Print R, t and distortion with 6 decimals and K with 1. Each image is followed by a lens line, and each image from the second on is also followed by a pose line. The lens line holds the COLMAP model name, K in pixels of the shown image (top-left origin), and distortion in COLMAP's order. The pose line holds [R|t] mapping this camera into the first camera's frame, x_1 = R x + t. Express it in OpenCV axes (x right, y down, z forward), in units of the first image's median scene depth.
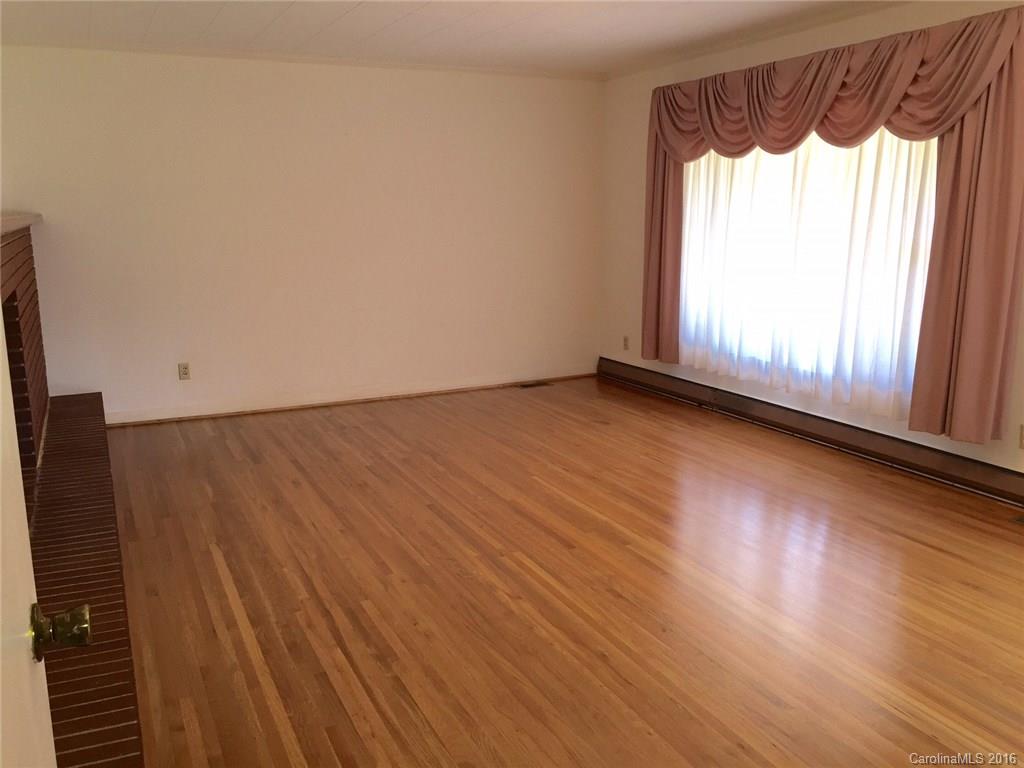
lens RADIAL K [[882.5, 0, 511.6], [0, 882.5, 384.9], [0, 0, 1]] dist [0.080563, -0.100640]
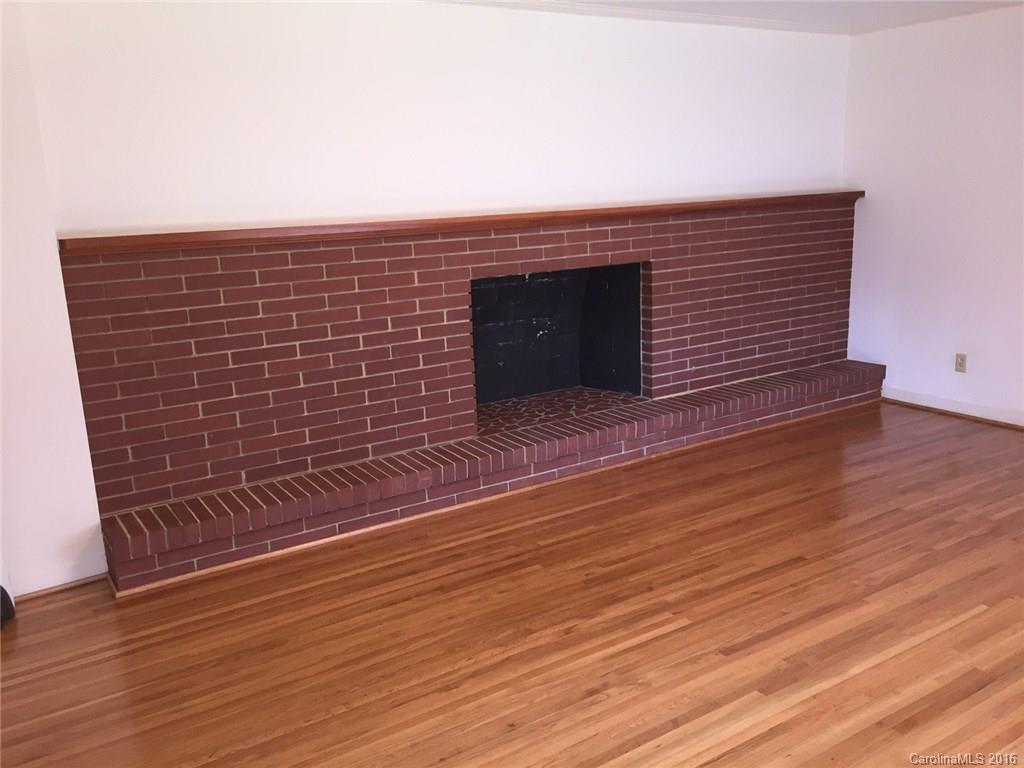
lens RADIAL K [[882.5, 0, 512.2], [0, 882.5, 384.3], [0, 0, 1]] dist [0.080563, -0.100640]
pose [[0.130995, 0.222948, -0.965989, 0.727090], [-0.160080, 0.966355, 0.201324, -0.166142], [0.978373, 0.128263, 0.162277, 0.645376]]
